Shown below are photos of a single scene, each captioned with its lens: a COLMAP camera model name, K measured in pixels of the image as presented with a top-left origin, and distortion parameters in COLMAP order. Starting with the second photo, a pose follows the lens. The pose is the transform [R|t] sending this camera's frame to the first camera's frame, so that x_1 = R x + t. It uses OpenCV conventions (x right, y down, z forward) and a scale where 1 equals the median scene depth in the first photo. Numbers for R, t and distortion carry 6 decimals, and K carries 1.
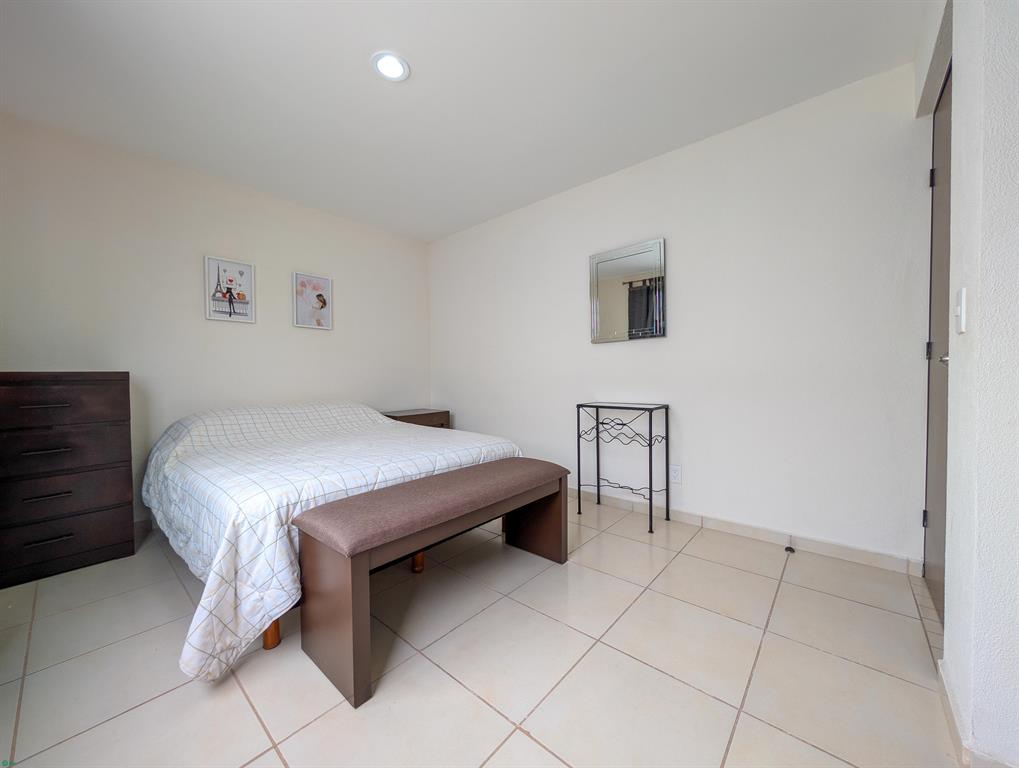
lens RADIAL K [[385.8, 0, 512.1], [0, 385.8, 384.2], [0, 0, 1]] dist [-0.001166, 0.000413]
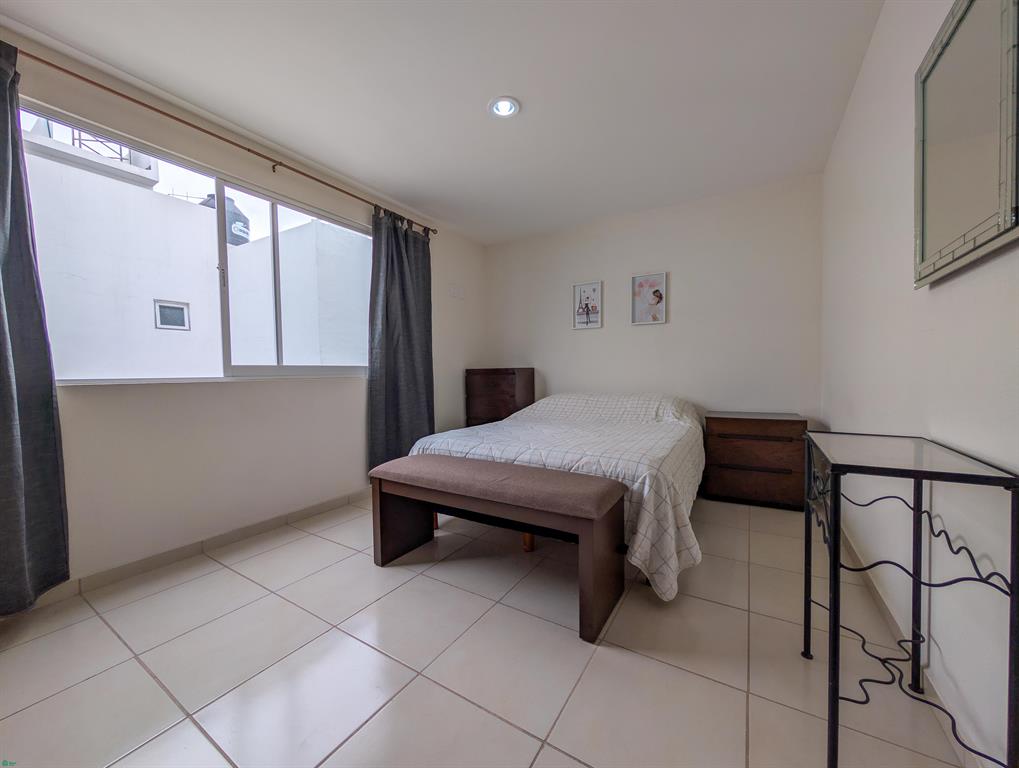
lens RADIAL K [[385.8, 0, 512.1], [0, 385.8, 384.2], [0, 0, 1]] dist [-0.001166, 0.000413]
pose [[0.157836, 0.040149, -0.986649, 0.555161], [-0.009695, 0.999188, 0.039109, -0.020249], [0.987418, 0.003393, 0.158097, 0.532360]]
